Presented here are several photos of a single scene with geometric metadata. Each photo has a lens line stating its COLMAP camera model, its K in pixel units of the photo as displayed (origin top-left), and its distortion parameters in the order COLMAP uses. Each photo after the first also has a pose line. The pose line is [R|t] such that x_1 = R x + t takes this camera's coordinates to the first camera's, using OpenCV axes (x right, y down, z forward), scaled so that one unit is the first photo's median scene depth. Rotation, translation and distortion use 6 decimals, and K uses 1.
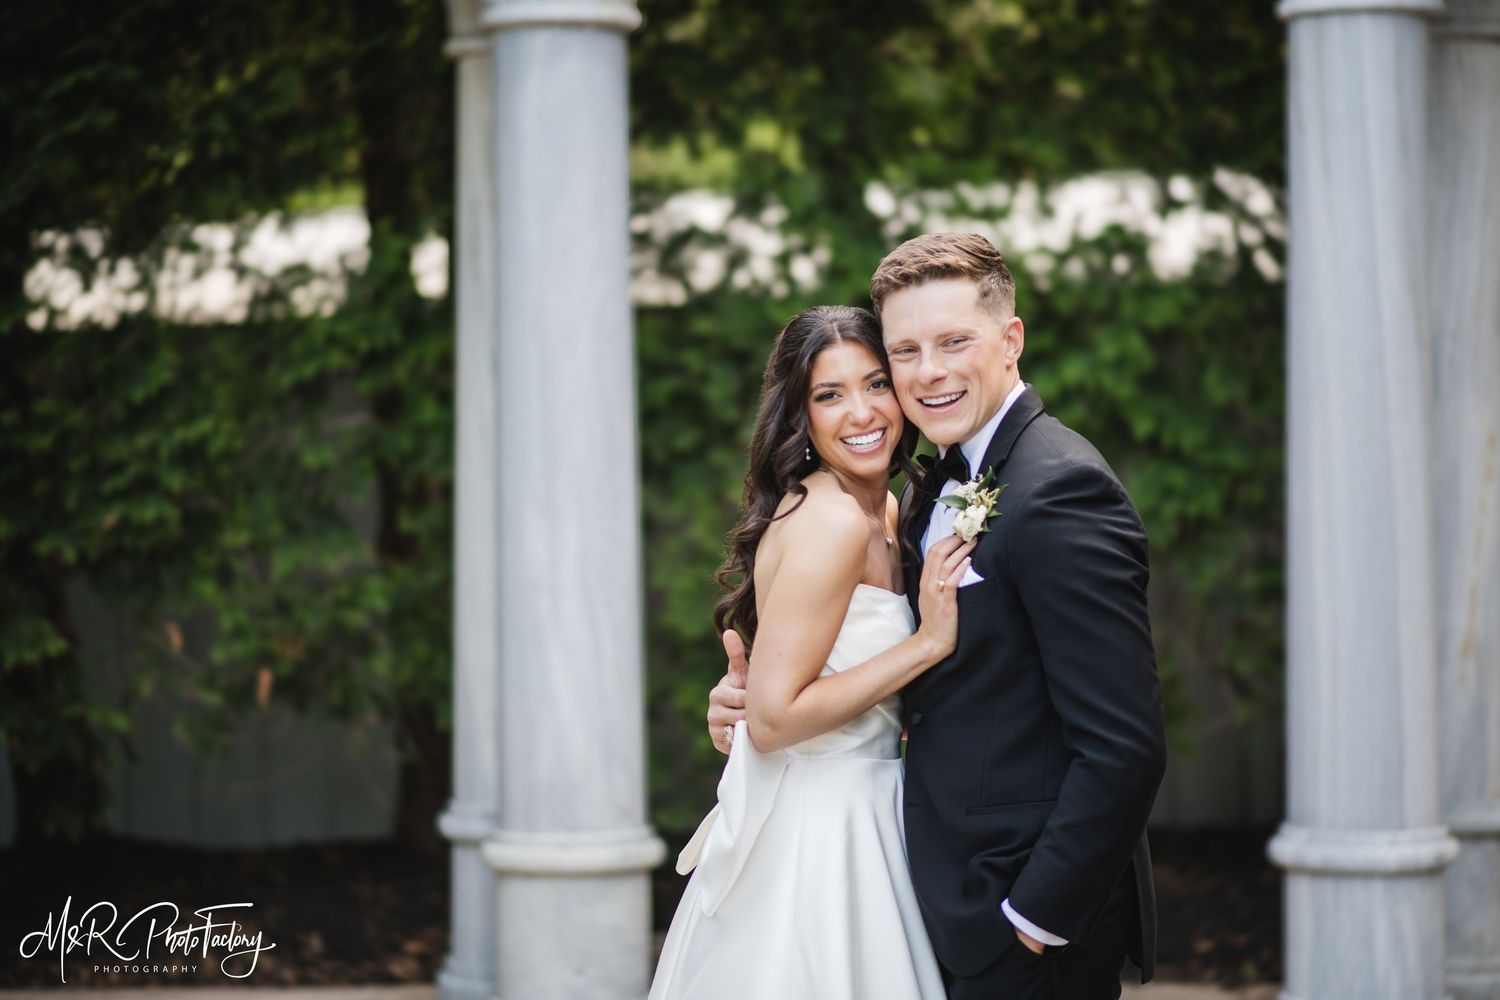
lens RADIAL K [[3650.4, 0, 746.6], [0, 3650.4, 474.7], [0, 0, 1]] dist [0.158526, 0.000000]
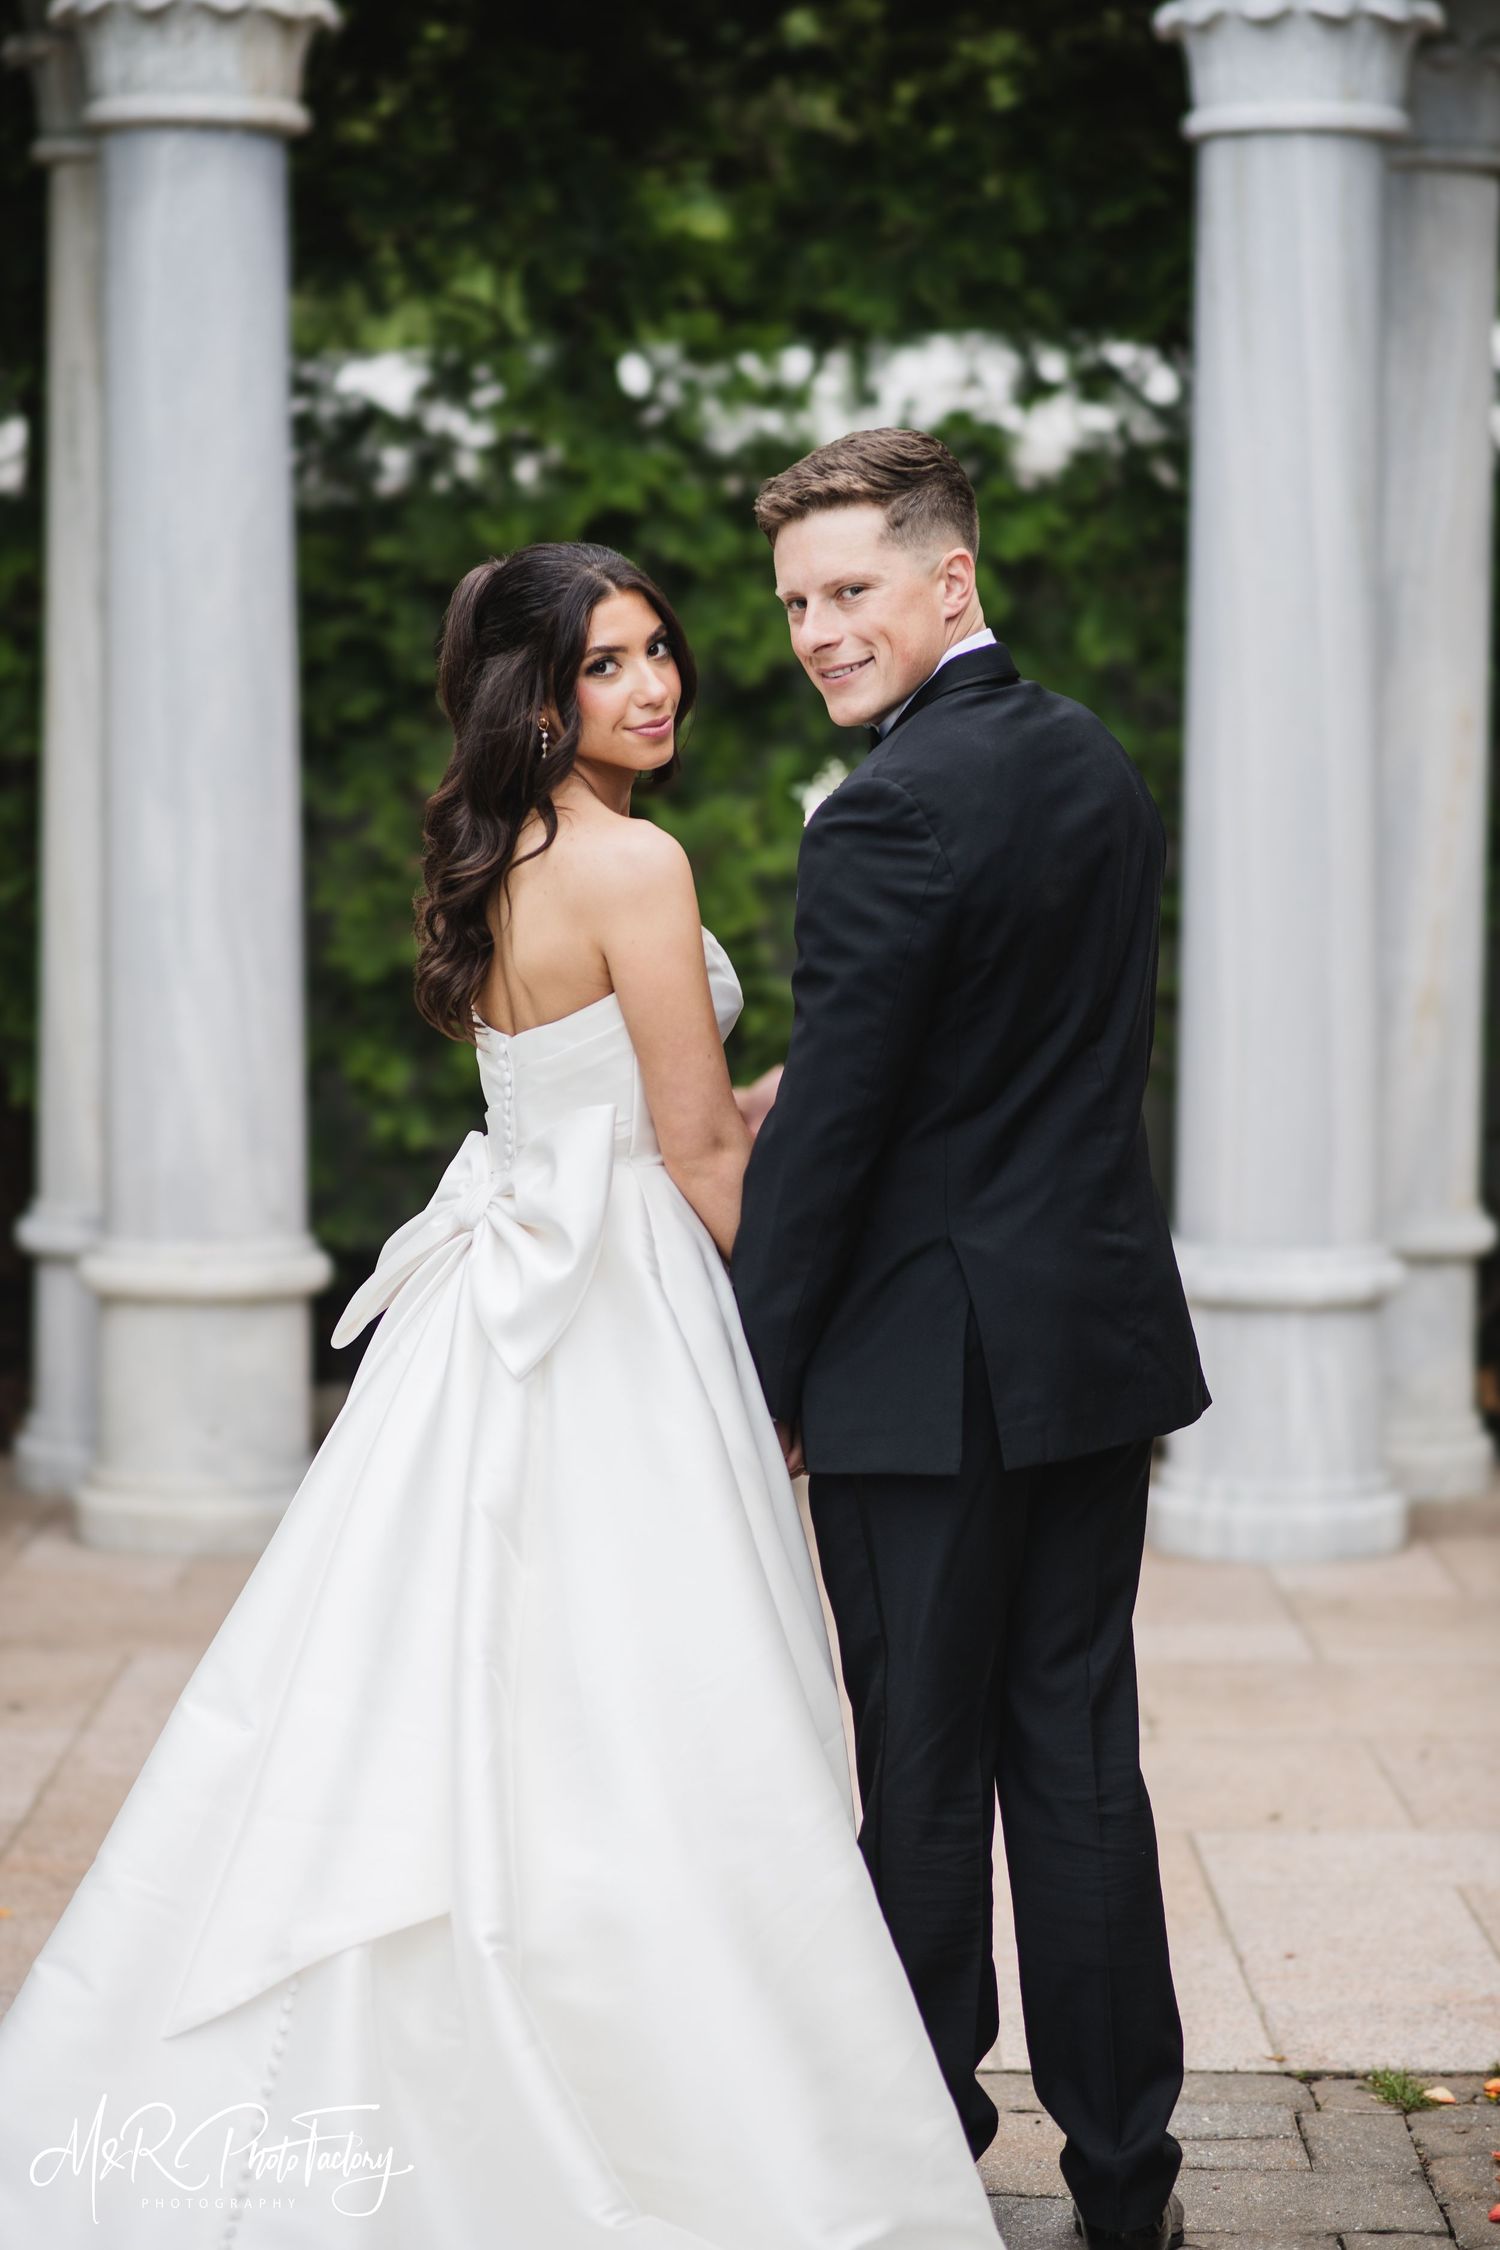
lens RADIAL K [[5235.9, 0, 683.3], [0, 5235.9, 1096.6], [0, 0, 1]] dist [0.073841, 0.000000]
pose [[0.998837, 0.009635, 0.047237, -0.001465], [-0.012697, 0.997808, 0.064949, -0.000682], [-0.046507, -0.065473, 0.996770, -0.039626]]
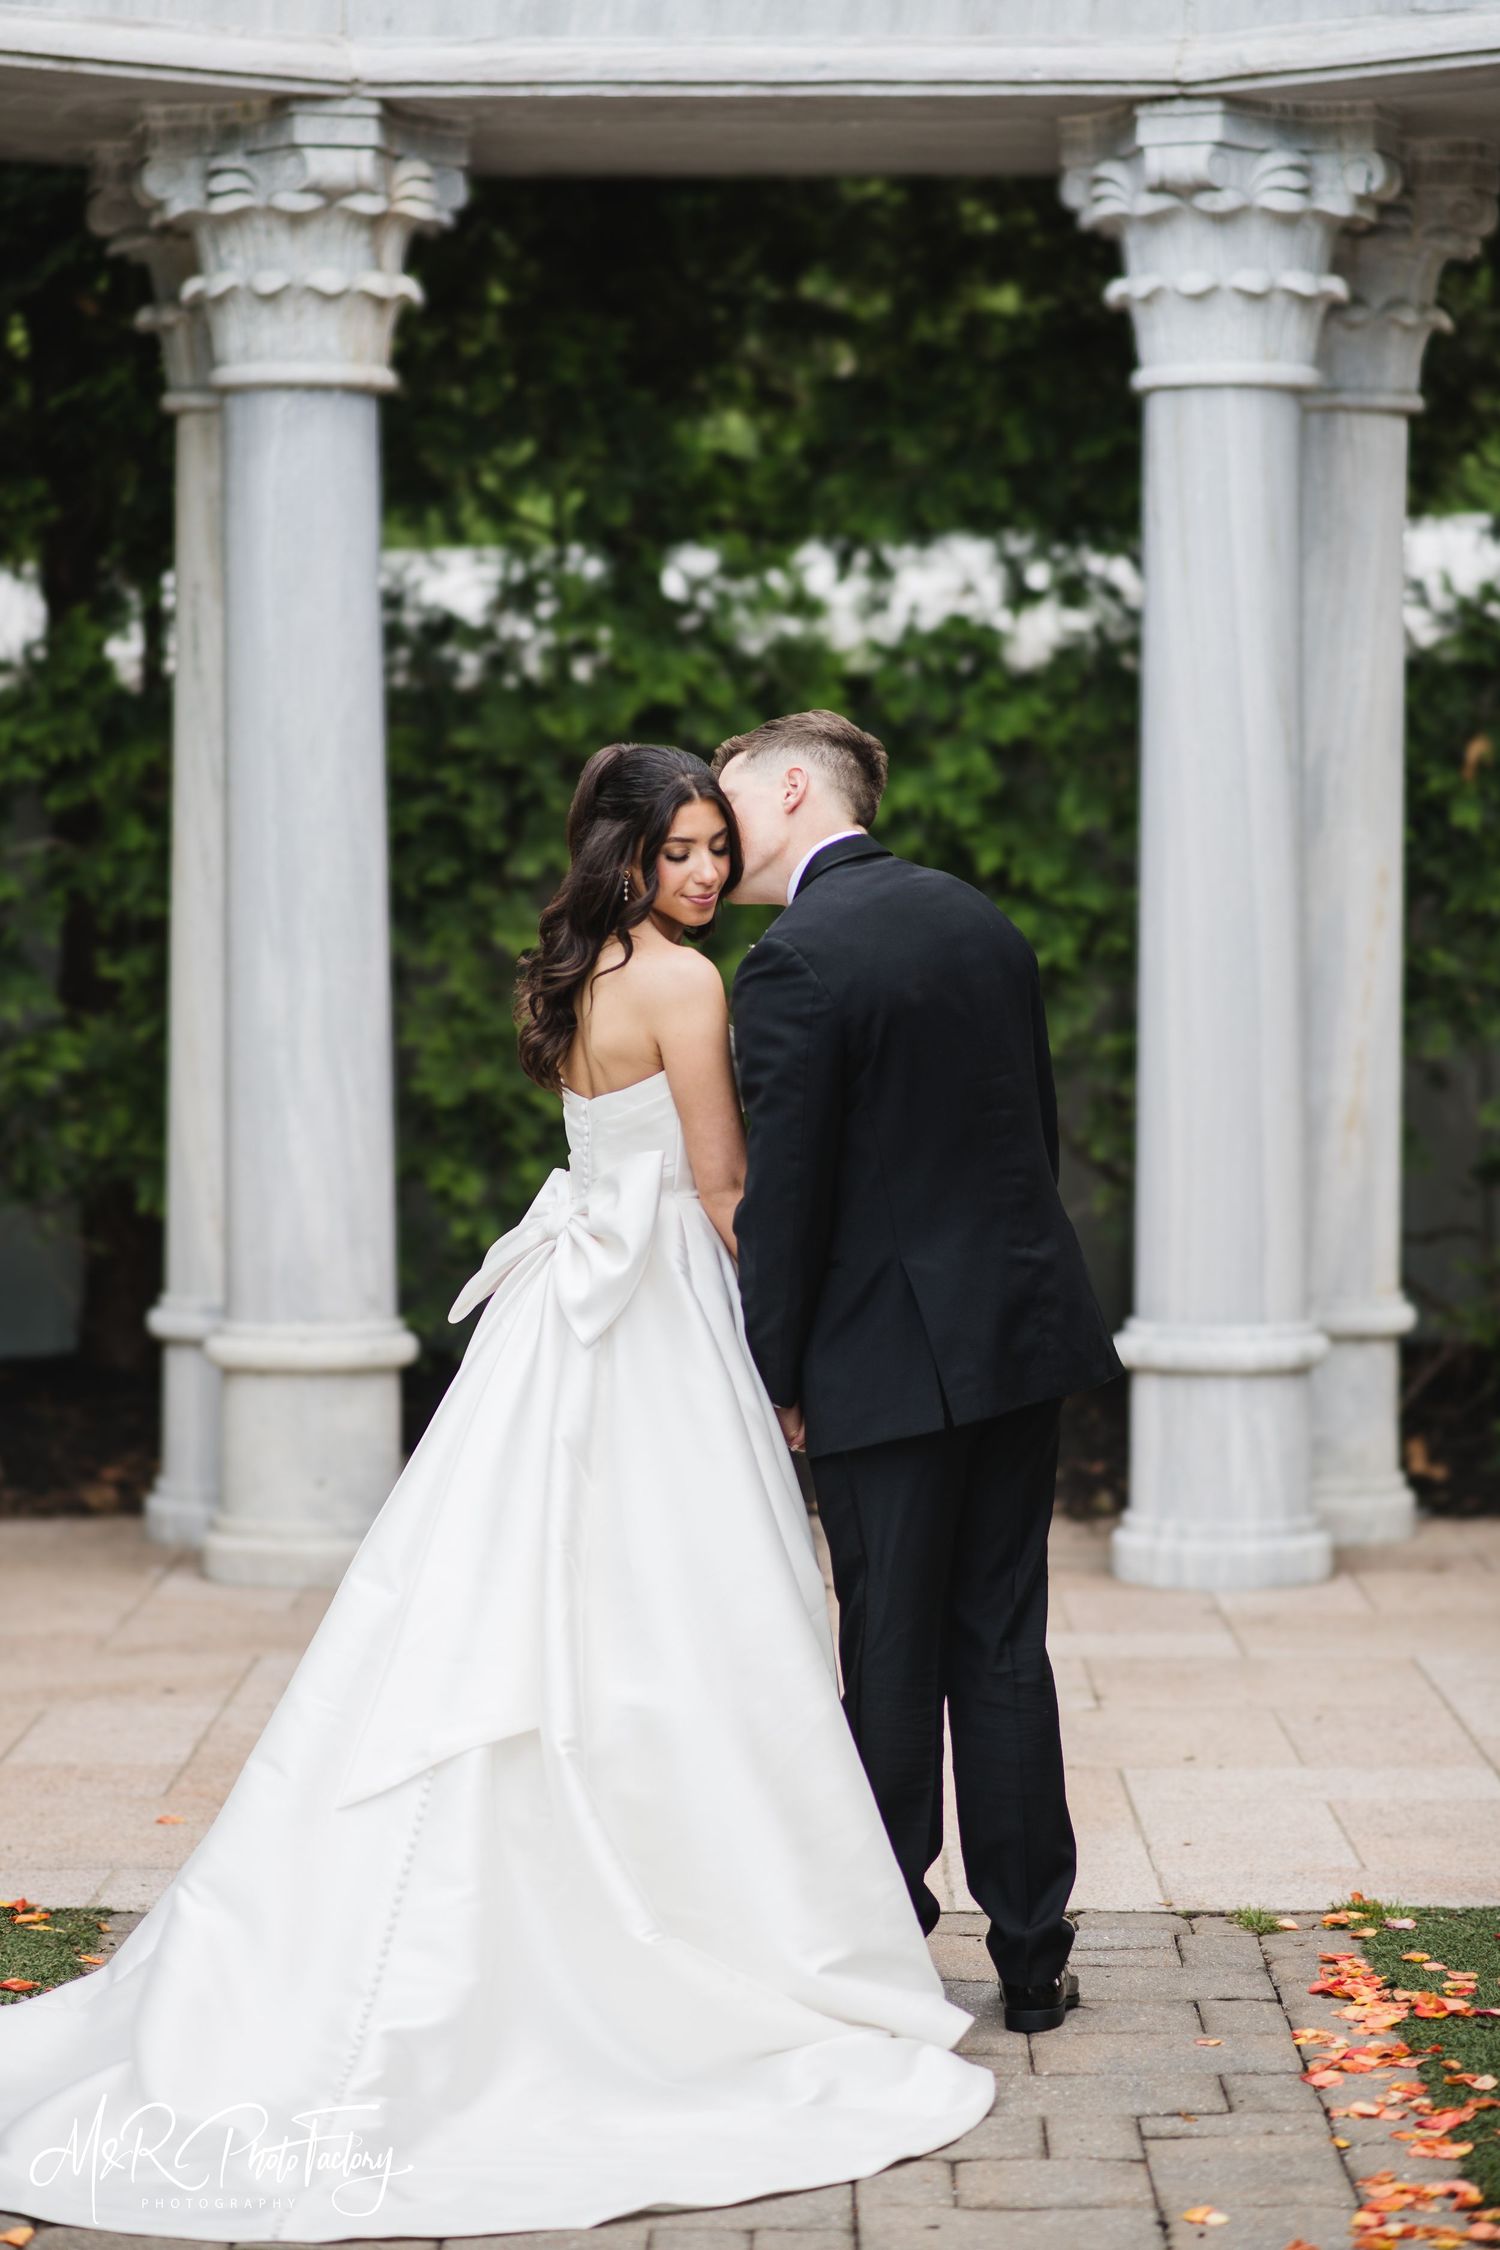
lens RADIAL K [[5475.6, 0, 735.3], [0, 5475.6, 1082.2], [0, 0, 1]] dist [0.158526, 0.000000]
pose [[0.998904, 0.006588, 0.046346, -0.007396], [-0.007942, 0.999545, 0.029088, 0.001871], [-0.046133, -0.029425, 0.998502, -0.266844]]
